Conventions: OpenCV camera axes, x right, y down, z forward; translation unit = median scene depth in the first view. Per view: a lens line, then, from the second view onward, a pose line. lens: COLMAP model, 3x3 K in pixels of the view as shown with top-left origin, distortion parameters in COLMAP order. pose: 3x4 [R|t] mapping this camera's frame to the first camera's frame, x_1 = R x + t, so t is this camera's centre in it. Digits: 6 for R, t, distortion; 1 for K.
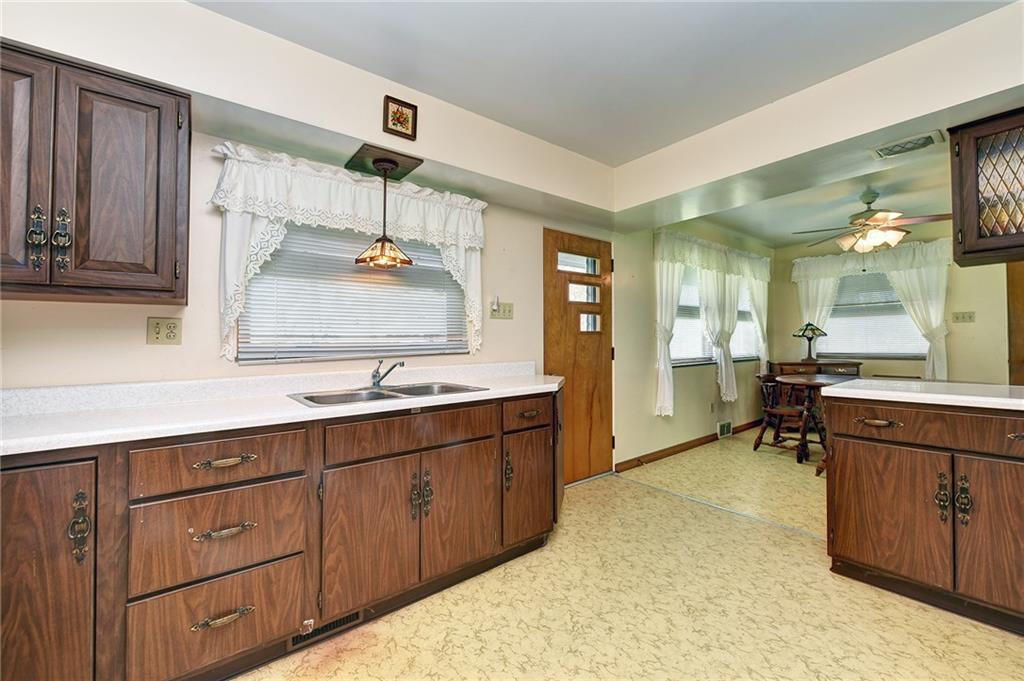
lens RADIAL K [[401.9, 0, 501.4], [0, 401.9, 341.8], [0, 0, 1]] dist [-0.016388, 0.000269]
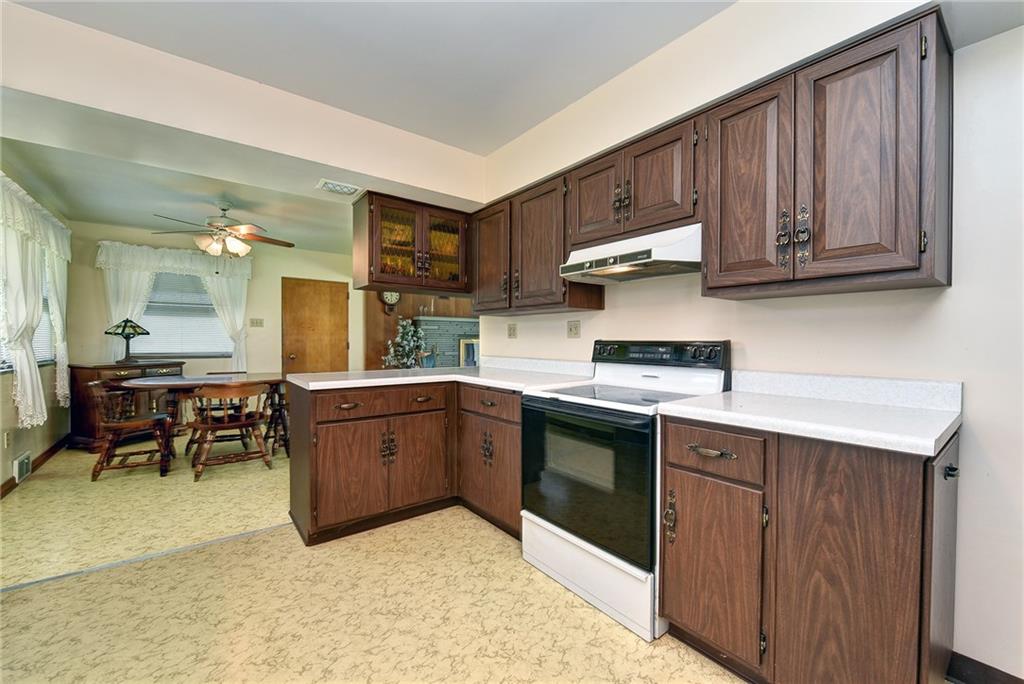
lens RADIAL K [[411.6, 0, 508.1], [0, 411.6, 341.6], [0, 0, 1]] dist [-0.008678, -0.000443]
pose [[-0.004380, 0.011292, 0.999927, -0.196966], [-0.011580, 0.999869, -0.011342, 0.004385], [-0.999923, -0.011629, -0.004249, 0.264234]]
